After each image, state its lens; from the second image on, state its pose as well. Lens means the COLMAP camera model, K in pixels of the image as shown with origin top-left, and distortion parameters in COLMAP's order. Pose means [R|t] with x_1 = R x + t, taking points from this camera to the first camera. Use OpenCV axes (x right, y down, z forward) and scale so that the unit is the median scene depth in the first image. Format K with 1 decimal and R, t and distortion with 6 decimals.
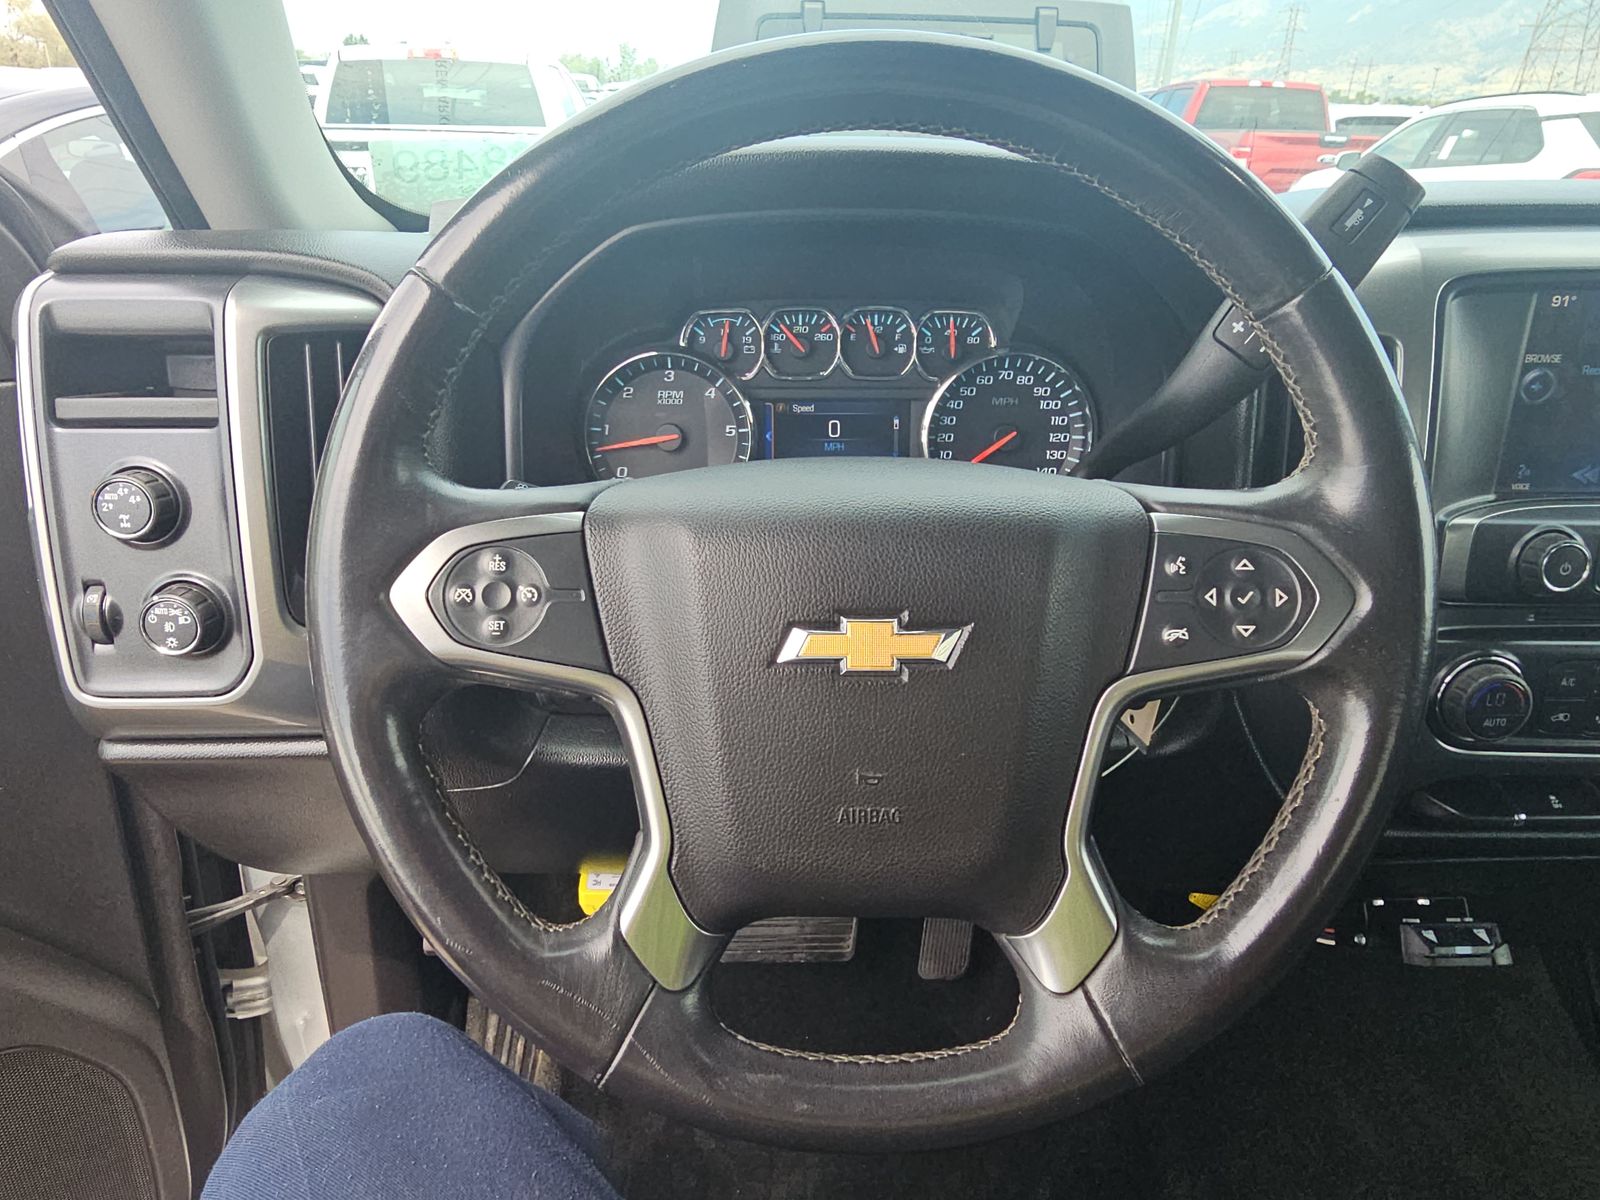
lens RADIAL K [[1091.0, 0, 774.3], [0, 1091.0, 602.4], [0, 0, 1]] dist [0.002074, -0.000535]
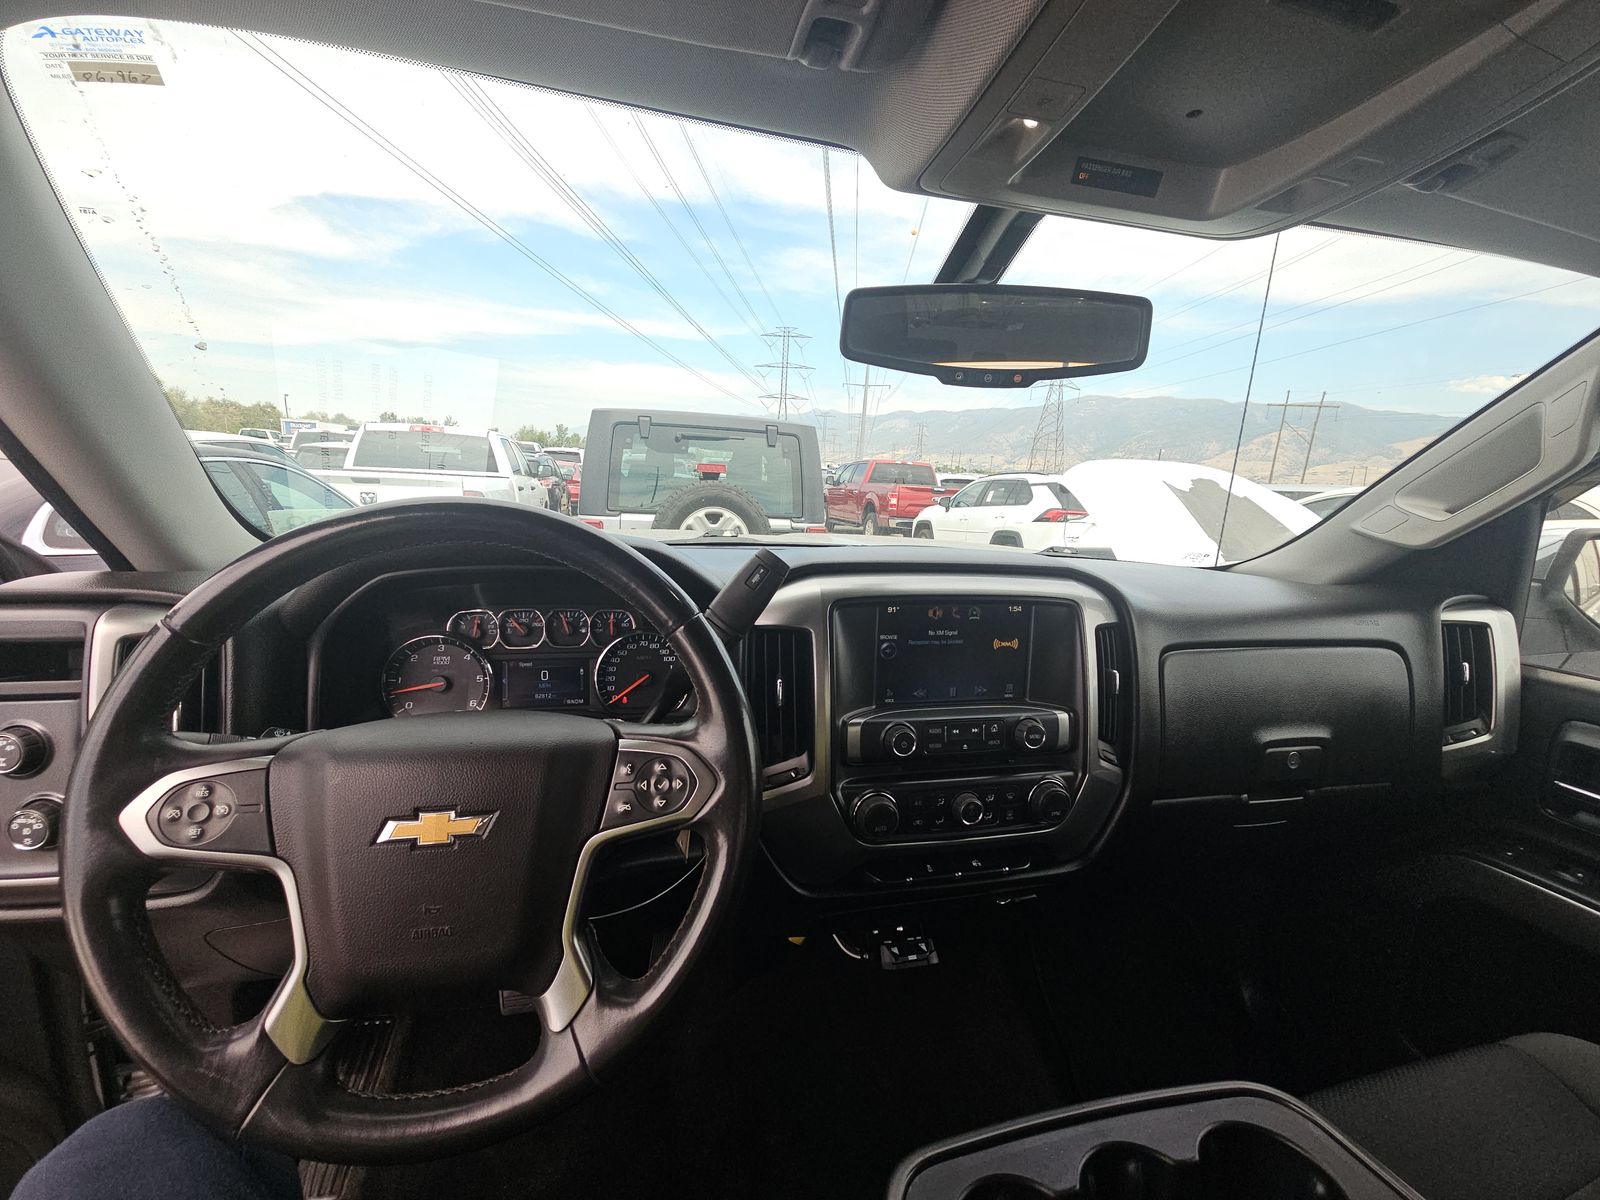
lens RADIAL K [[654.2, 0, 800.0], [0, 654.2, 600.0], [0, 0, 1]] dist [-0.000858, -0.000365]
pose [[0.978594, -0.006458, 0.205698, 0.245780], [0.050508, 0.976474, -0.209636, -0.037706], [-0.199505, 0.215538, 0.955898, -0.111299]]
